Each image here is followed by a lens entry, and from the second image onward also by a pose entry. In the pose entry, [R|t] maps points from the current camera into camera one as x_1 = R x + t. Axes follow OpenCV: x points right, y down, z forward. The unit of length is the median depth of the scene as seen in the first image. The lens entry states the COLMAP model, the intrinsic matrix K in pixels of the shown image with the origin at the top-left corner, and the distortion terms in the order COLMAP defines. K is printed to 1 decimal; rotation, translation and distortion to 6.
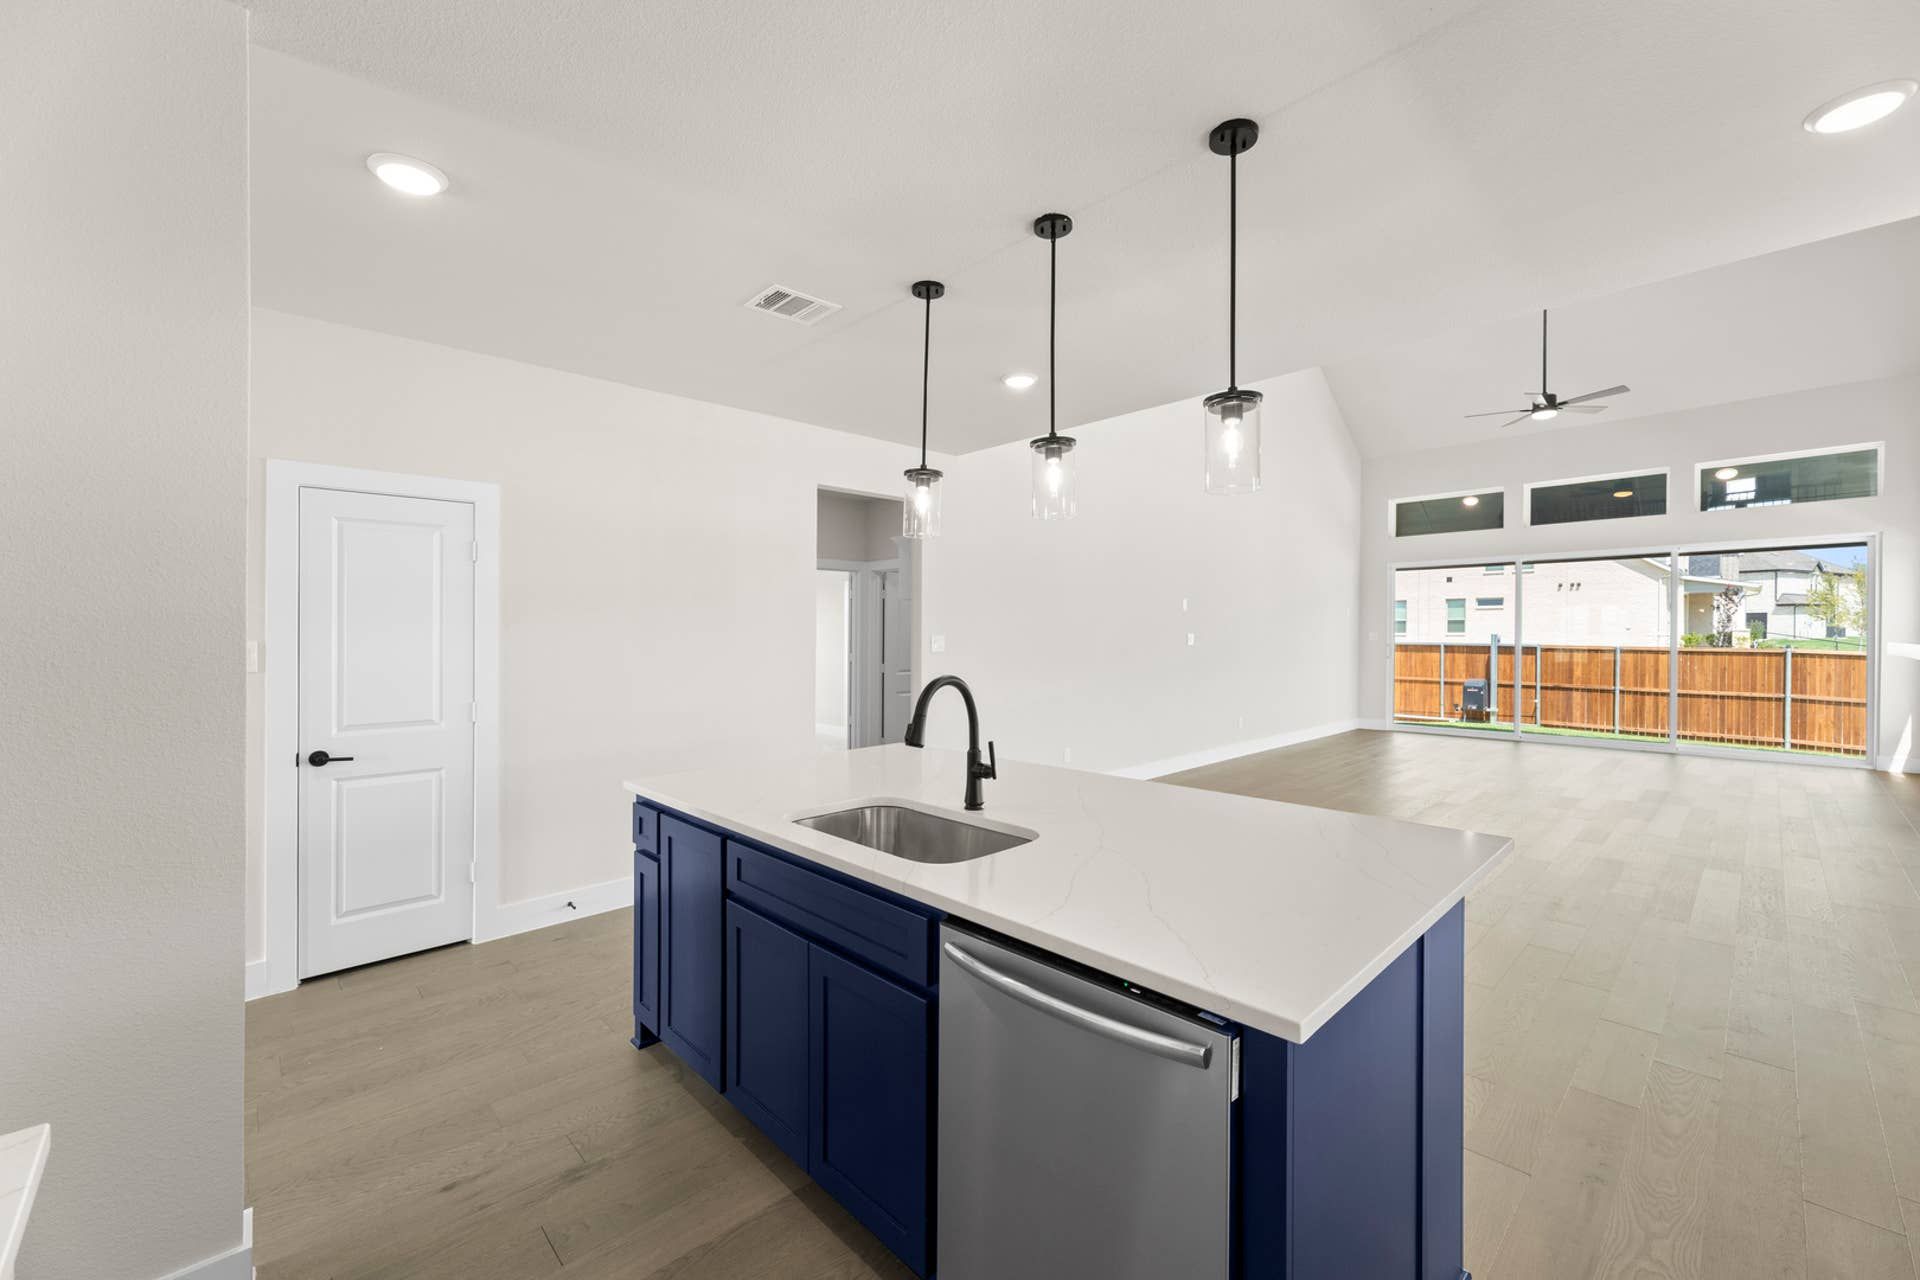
lens RADIAL K [[777.9, 0, 969.5], [0, 777.9, 636.6], [0, 0, 1]] dist [0.001031, 0.000310]
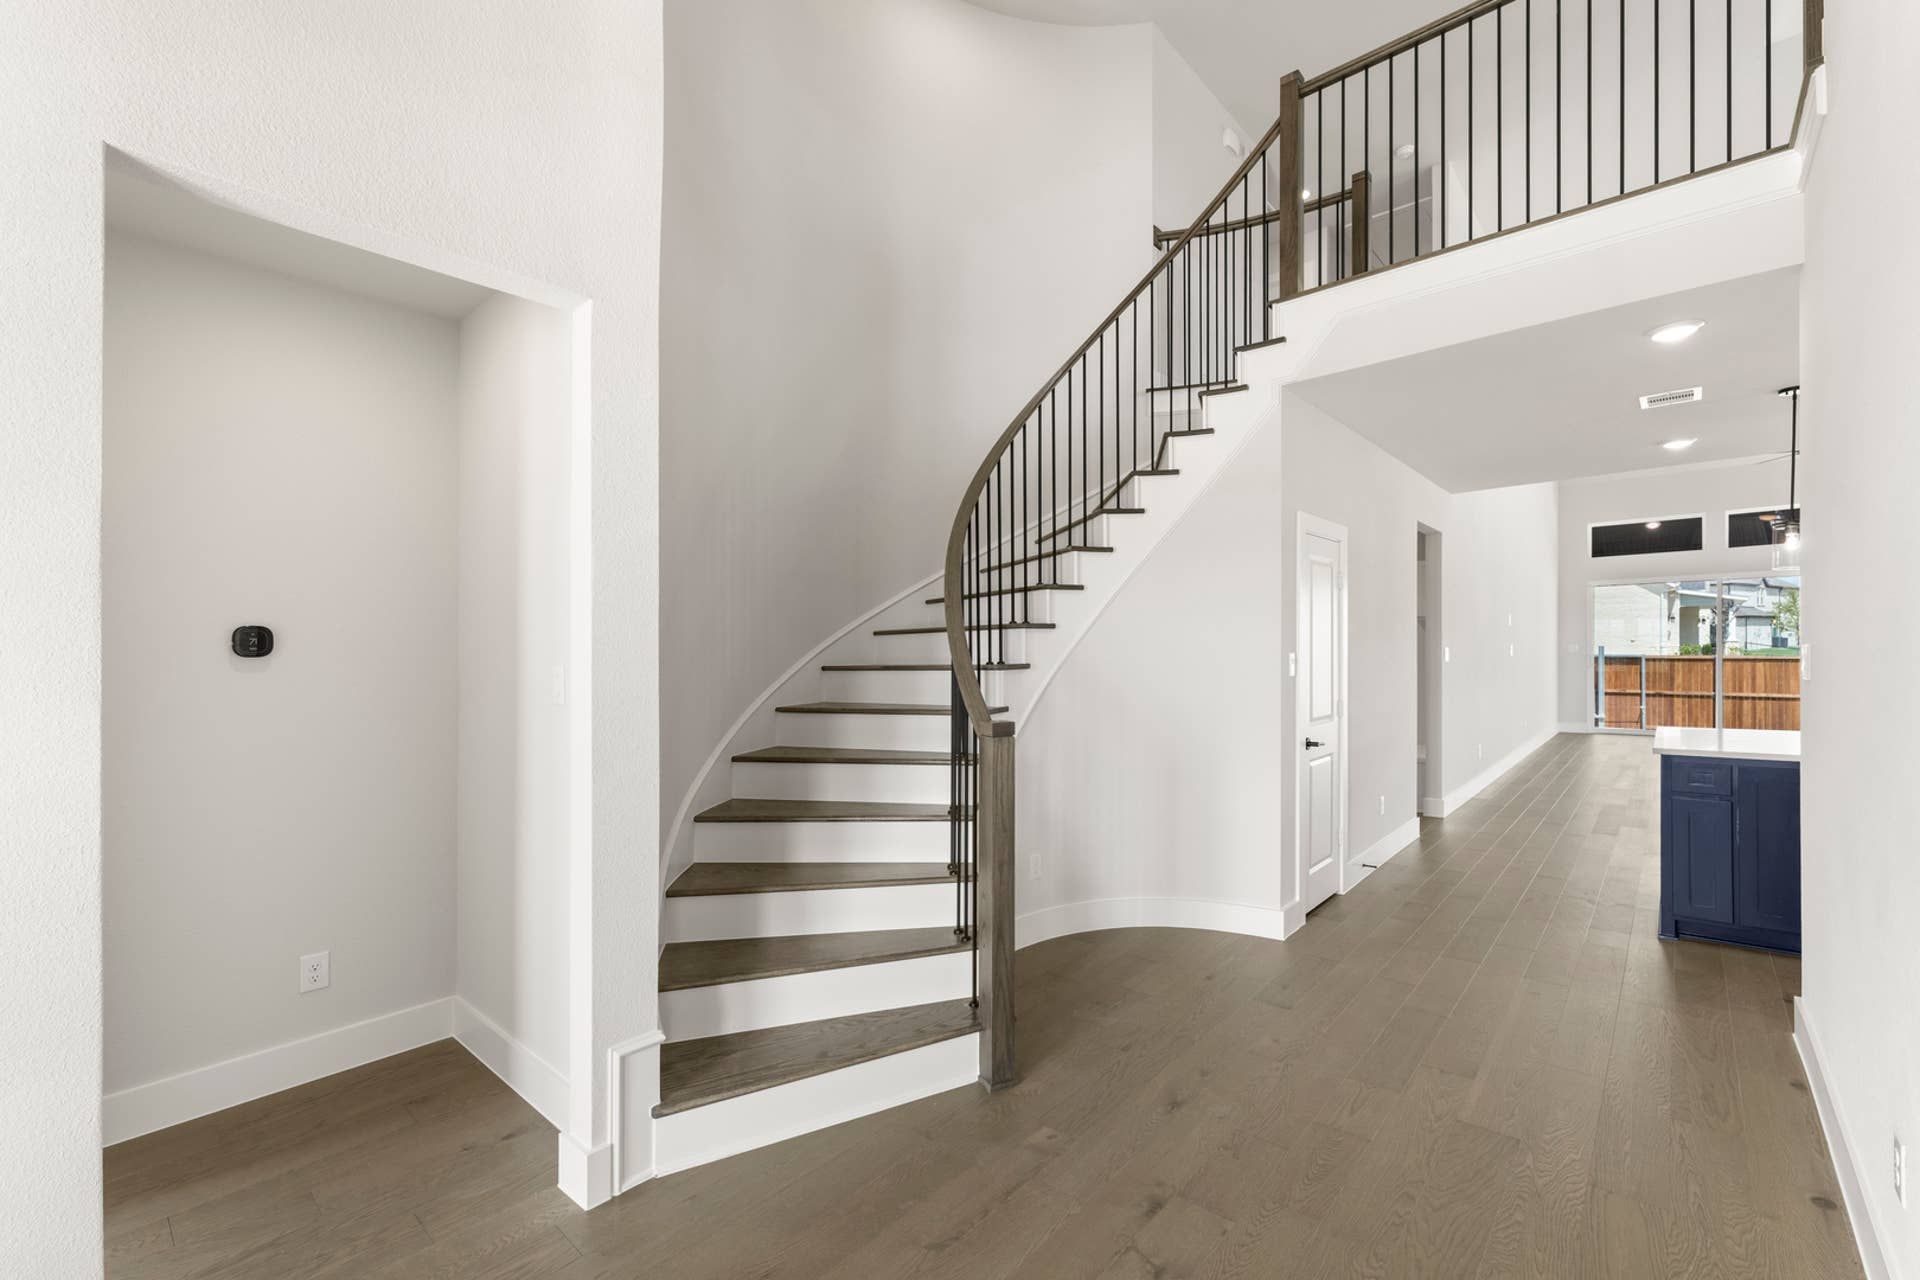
lens RADIAL K [[805.0, 0, 971.2], [0, 805.0, 665.4], [0, 0, 1]] dist [0.002184, 0.000316]
pose [[0.996708, -0.014191, 0.079819, -0.301148], [0.013450, 0.999861, 0.009812, 0.000876], [-0.079947, -0.008706, 0.996761, -0.048164]]
